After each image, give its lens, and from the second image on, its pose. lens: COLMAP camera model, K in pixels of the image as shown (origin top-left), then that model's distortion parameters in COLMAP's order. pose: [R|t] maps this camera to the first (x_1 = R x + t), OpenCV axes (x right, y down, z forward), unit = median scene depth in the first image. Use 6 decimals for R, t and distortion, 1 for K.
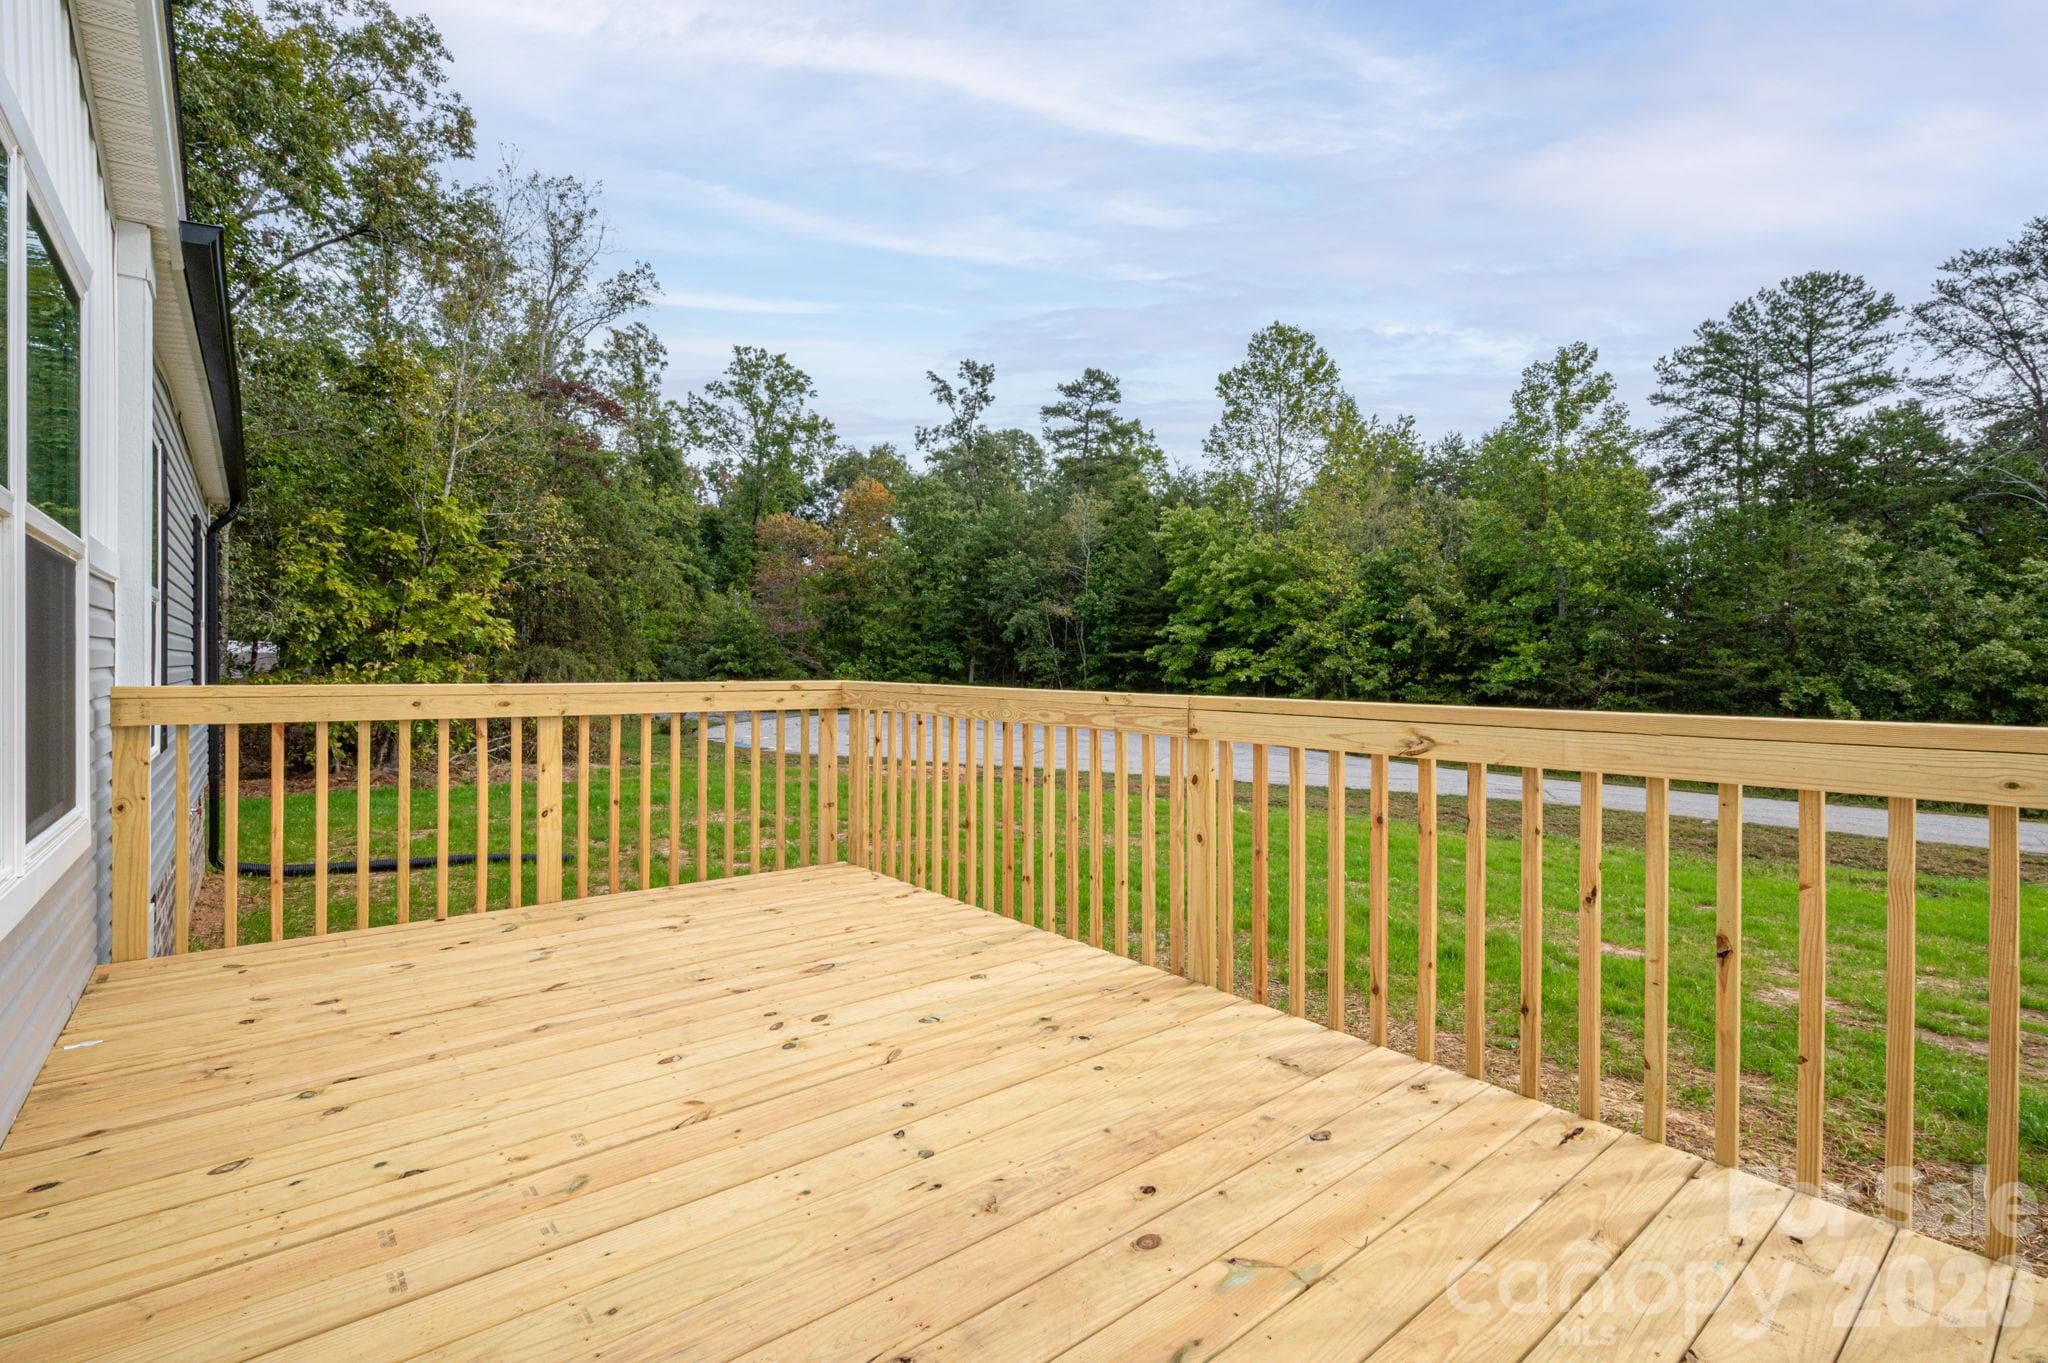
lens RADIAL K [[950.6, 0, 1020.8], [0, 950.6, 669.9], [0, 0, 1]] dist [-0.004324, 0.001451]
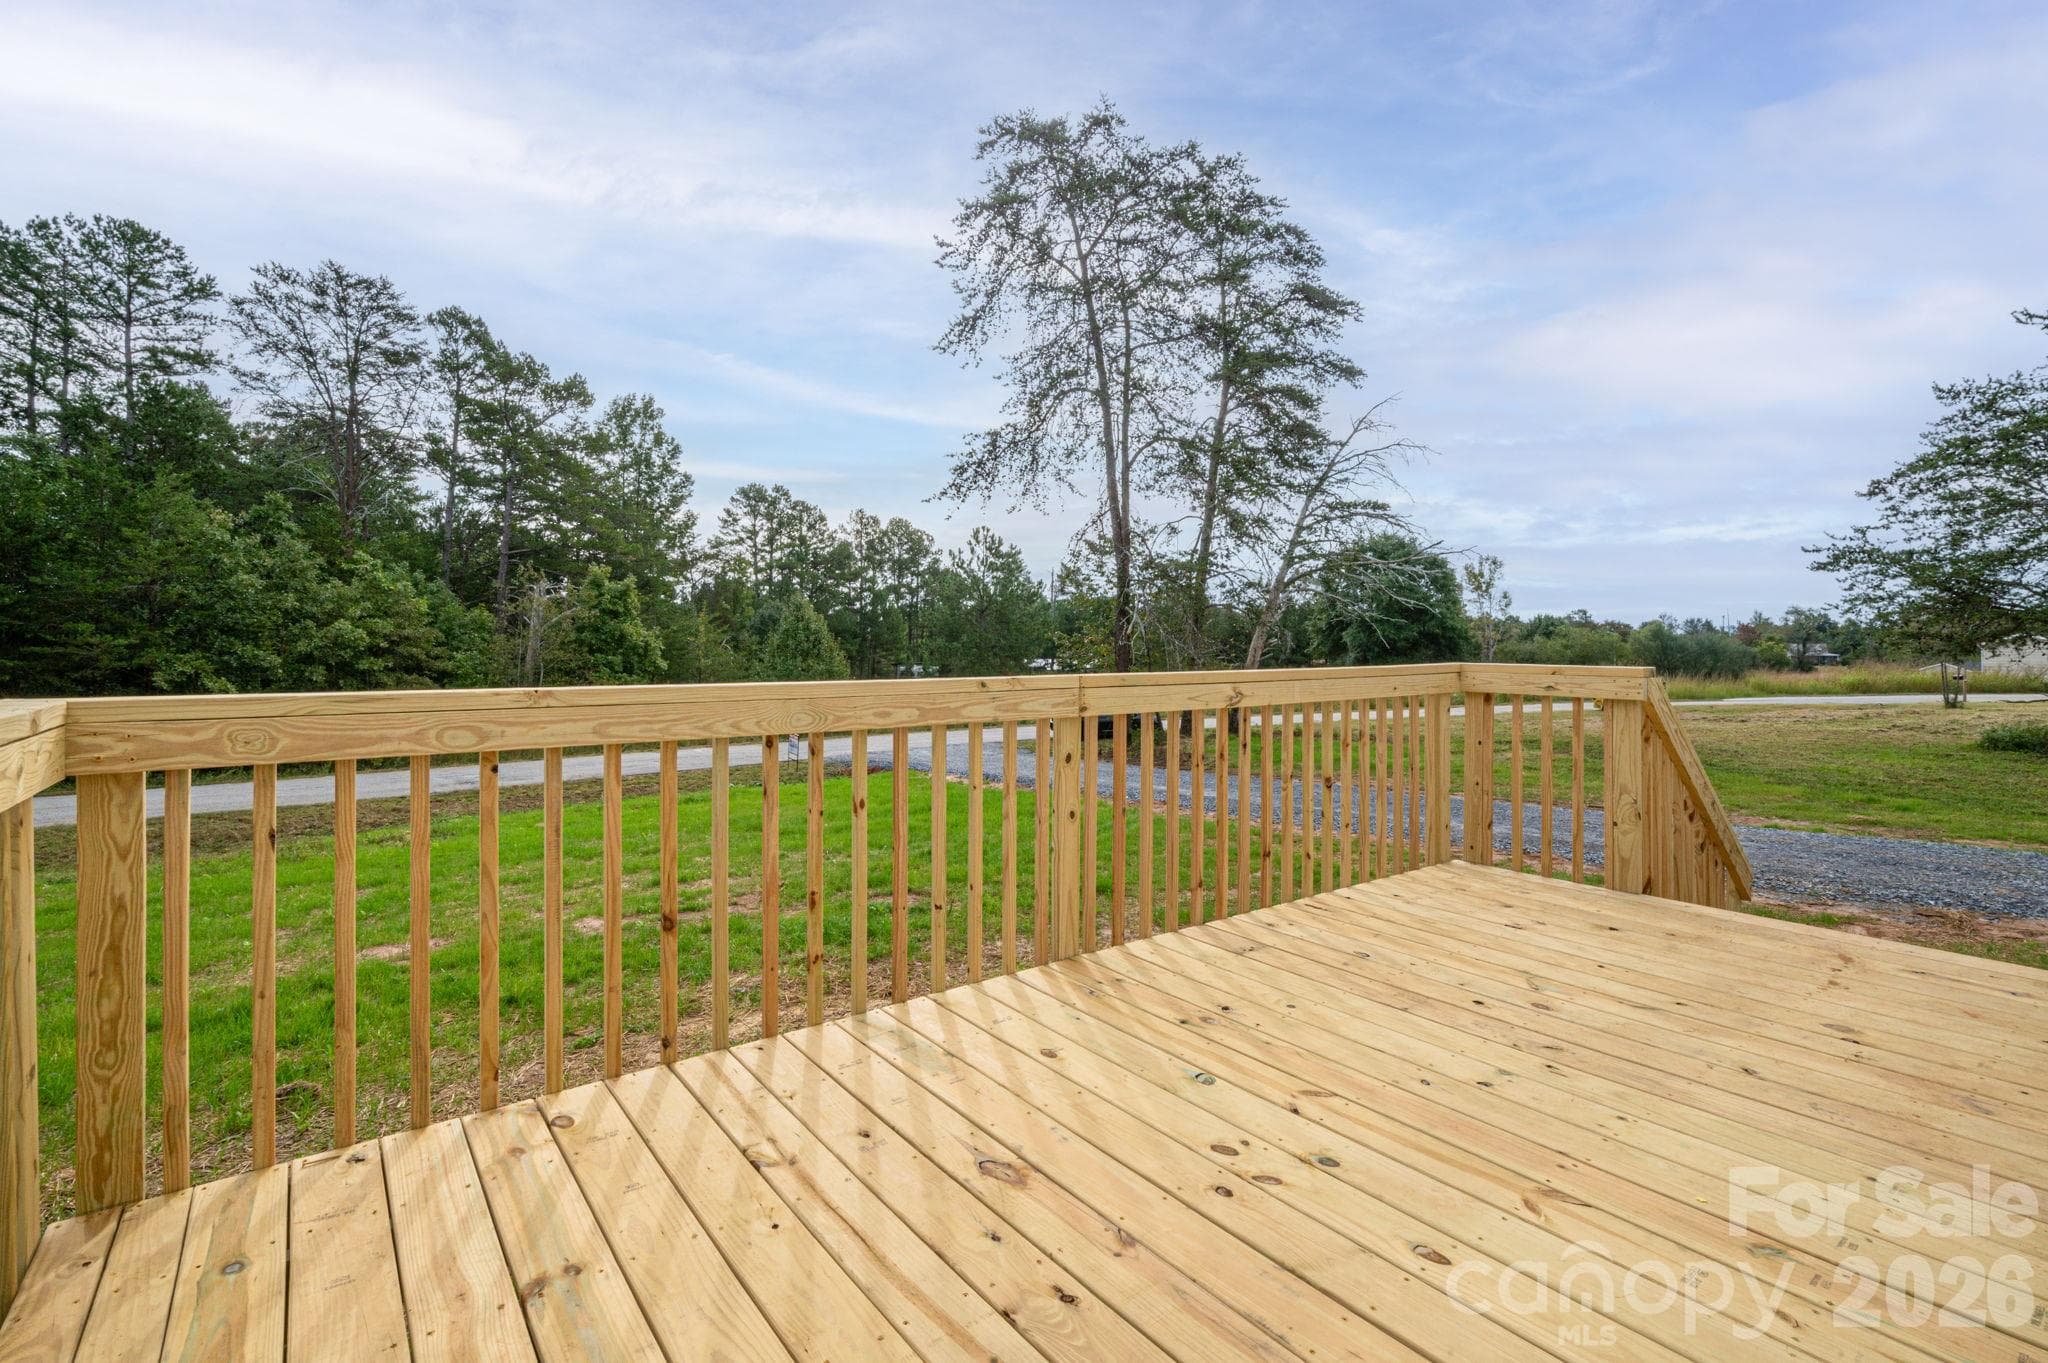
lens RADIAL K [[950.6, 0, 1036.0], [0, 950.6, 638.1], [0, 0, 1]] dist [-0.004324, 0.001451]
pose [[0.025670, -0.000118, 0.999670, -0.086658], [0.008425, 0.999965, -0.000098, -0.001257], [-0.999635, 0.008425, 0.025670, 0.105562]]
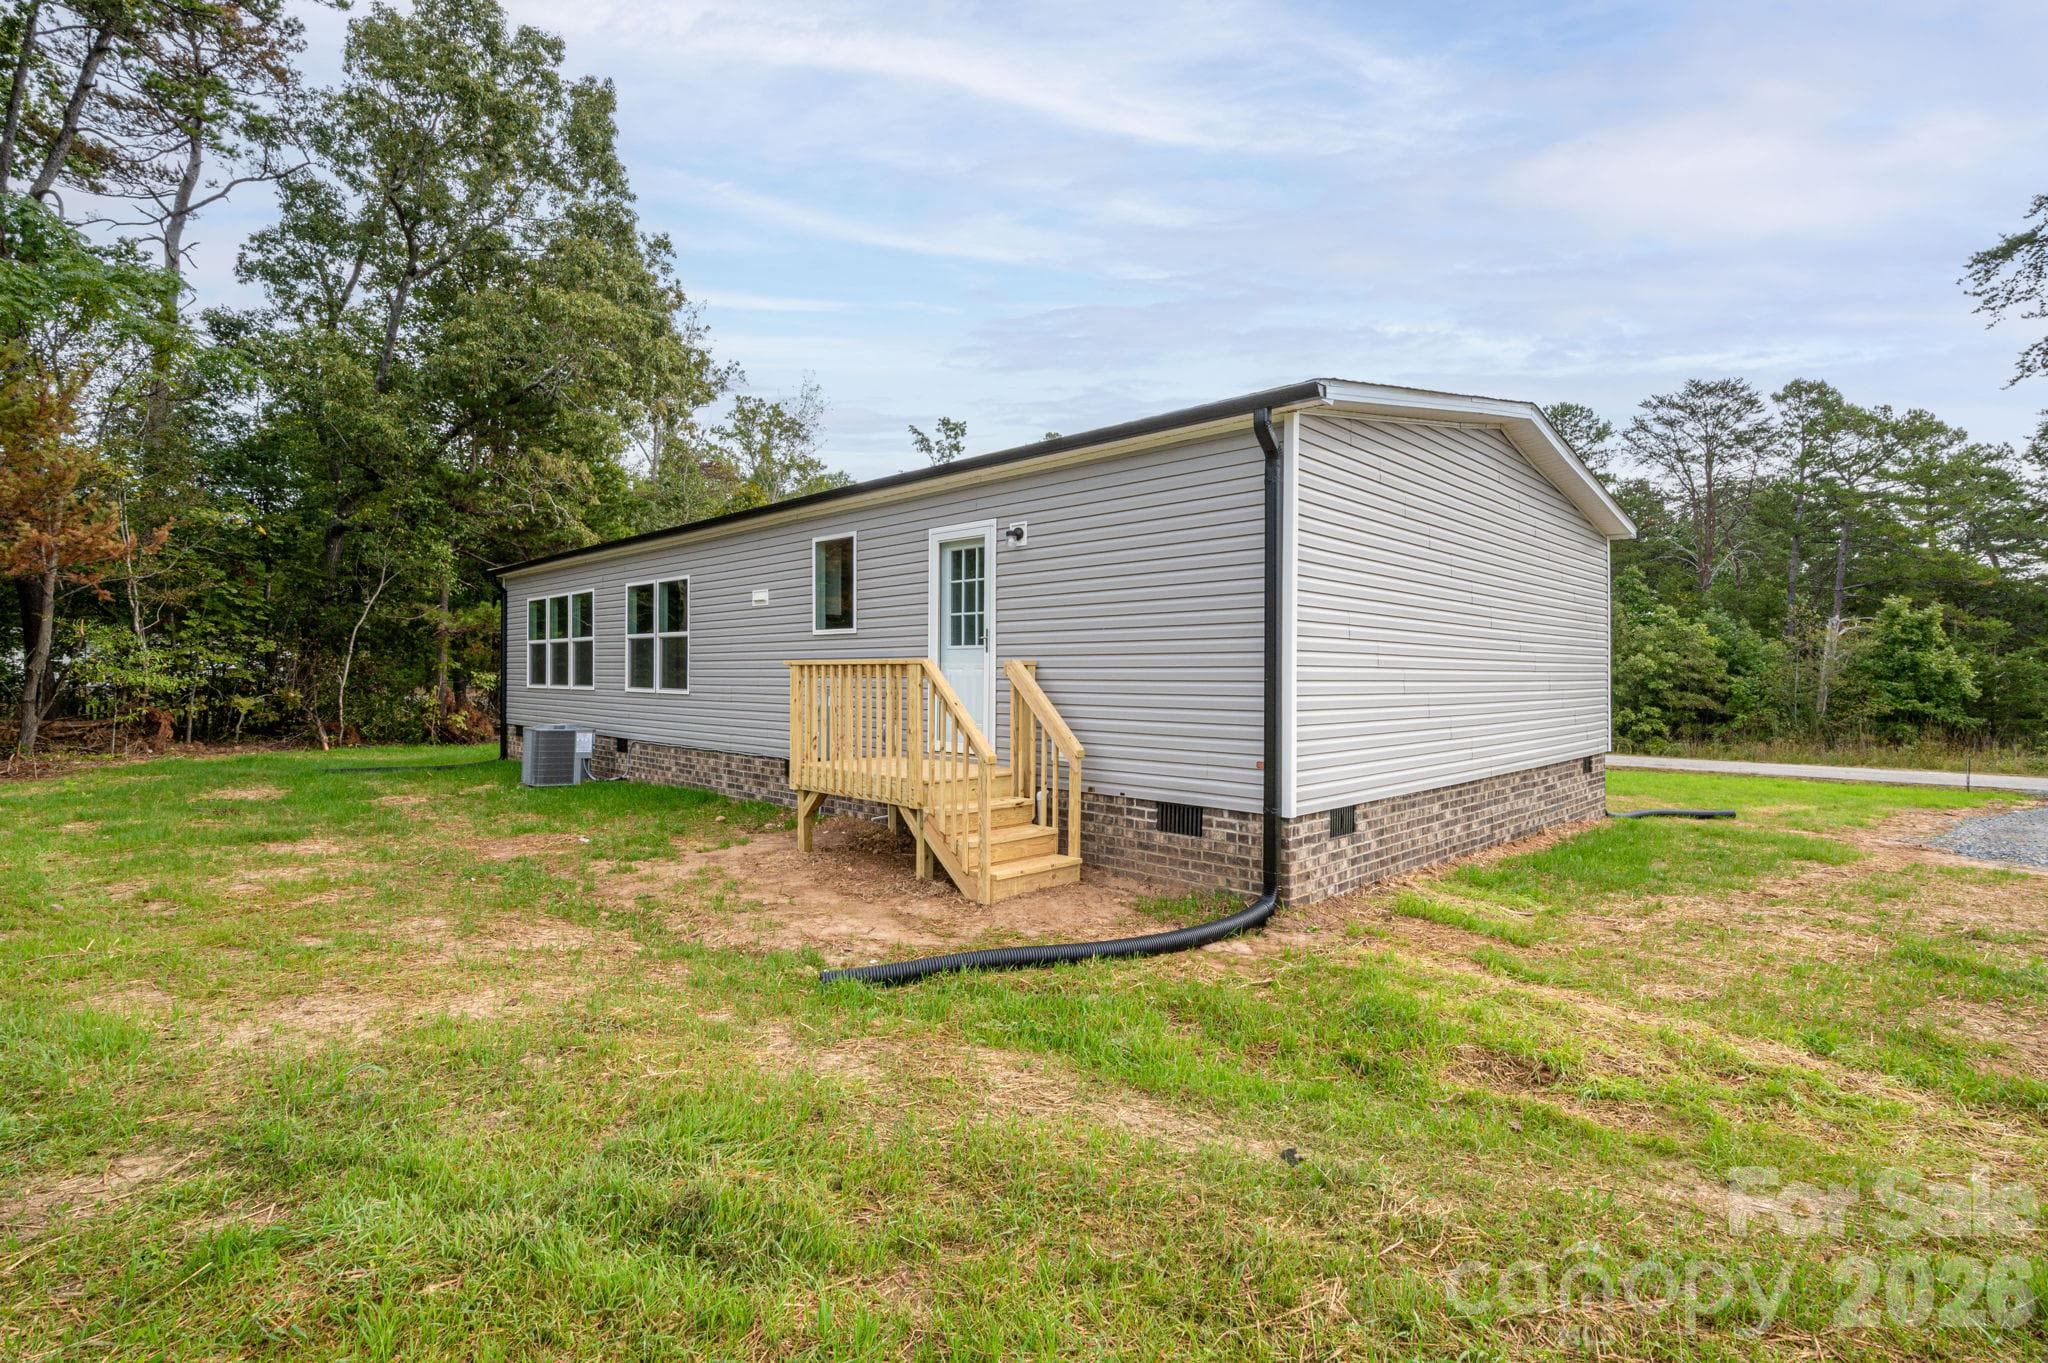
lens RADIAL K [[950.6, 0, 1017.0], [0, 950.6, 678.5], [0, 0, 1]] dist [-0.004324, 0.001451]
pose [[0.994316, -0.000815, 0.106465, -0.197817], [0.000708, 0.999999, 0.001047, 0.008814], [-0.106466, -0.000966, 0.994316, -0.448072]]
